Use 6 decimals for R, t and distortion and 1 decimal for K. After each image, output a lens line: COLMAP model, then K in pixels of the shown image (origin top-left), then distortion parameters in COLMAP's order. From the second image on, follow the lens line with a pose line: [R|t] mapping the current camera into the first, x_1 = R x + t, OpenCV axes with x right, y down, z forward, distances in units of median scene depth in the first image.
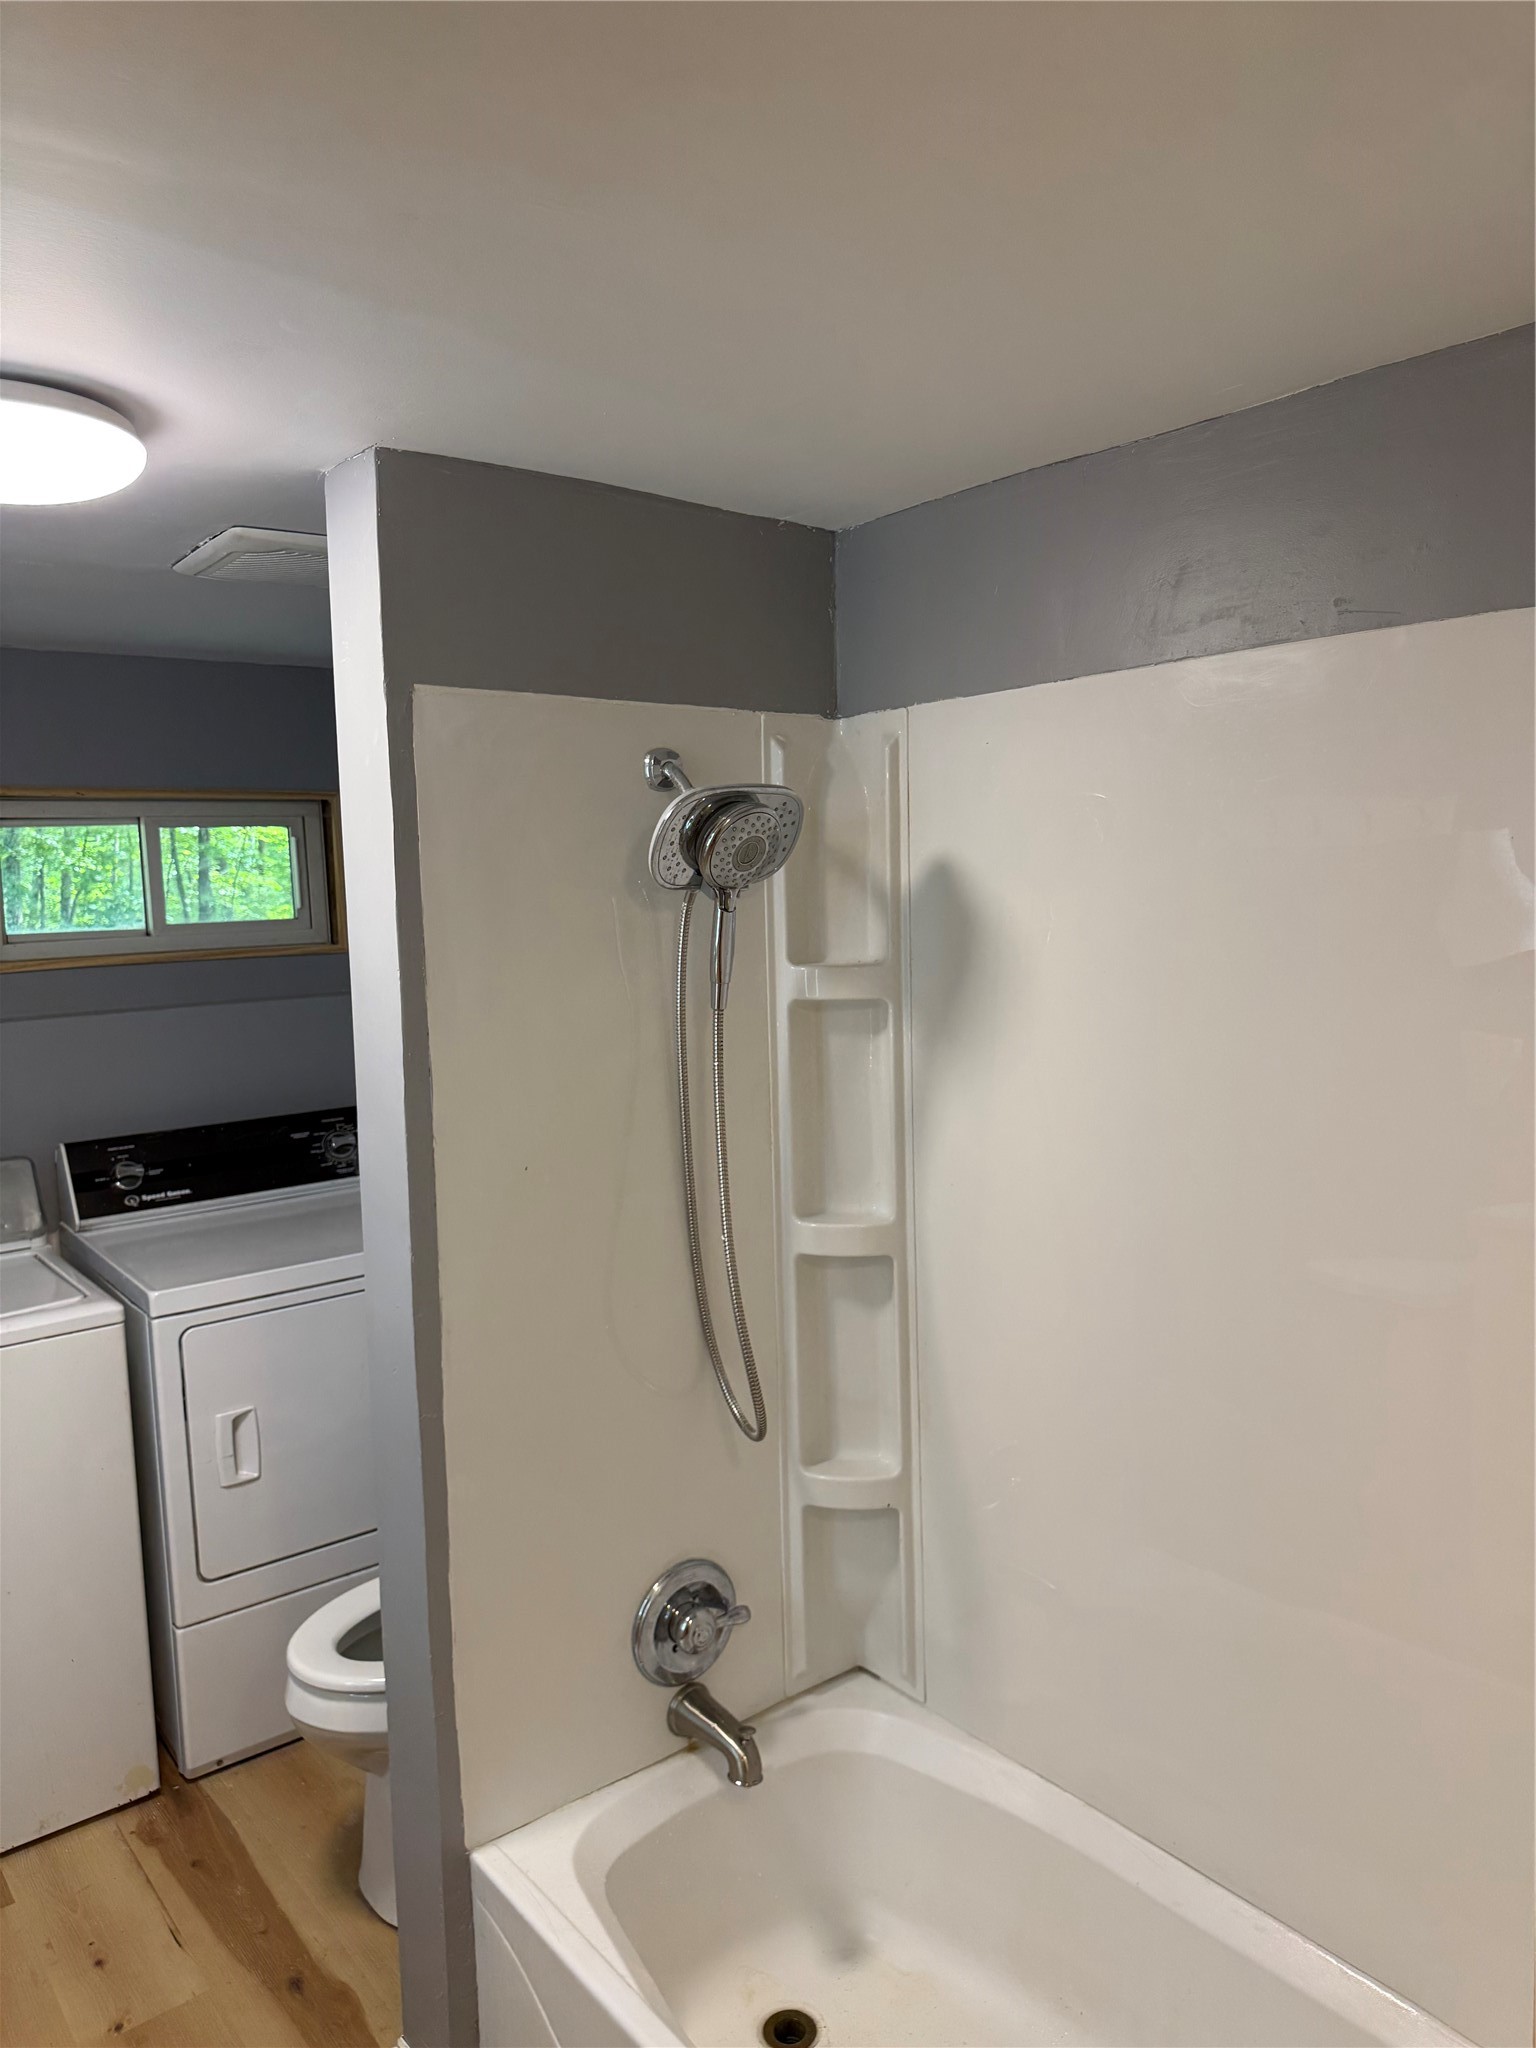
lens RADIAL K [[1437.8, 0, 777.8], [0, 1437.8, 1026.4], [0, 0, 1]] dist [0.049754, -0.046816]
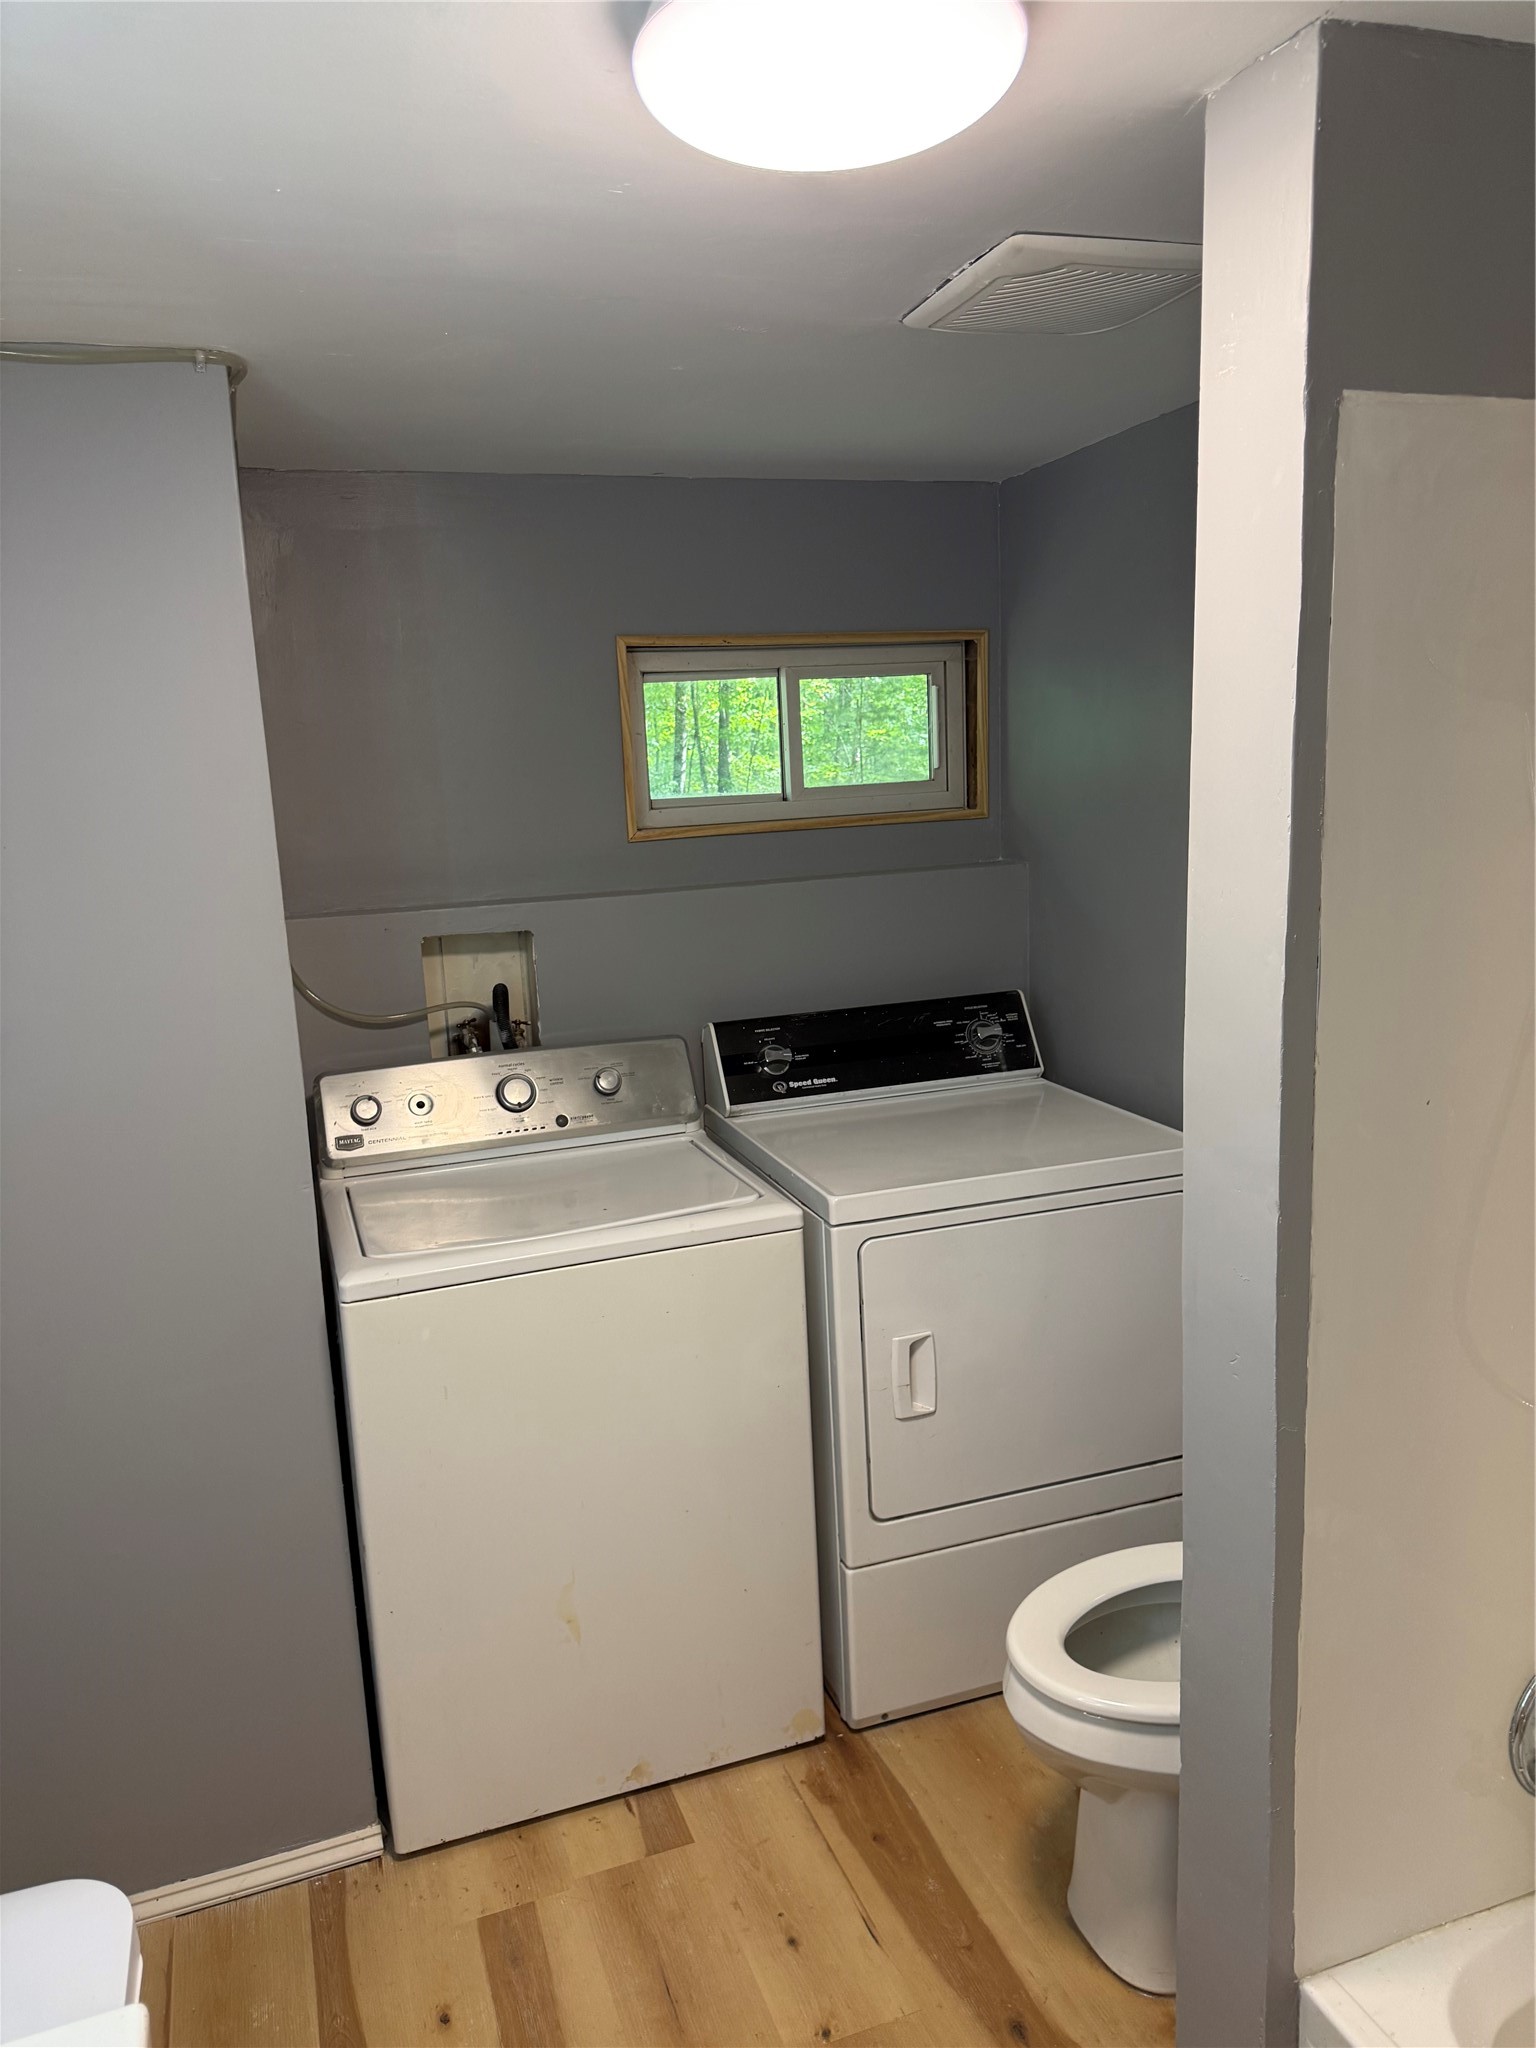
lens RADIAL K [[1437.8, 0, 769.7], [0, 1437.8, 1018.0], [0, 0, 1]] dist [0.049754, -0.046816]
pose [[0.944955, 0.040133, -0.324729, -0.182362], [-0.016039, 0.996938, 0.076538, 0.007713], [0.326806, -0.067117, 0.942705, 0.164305]]
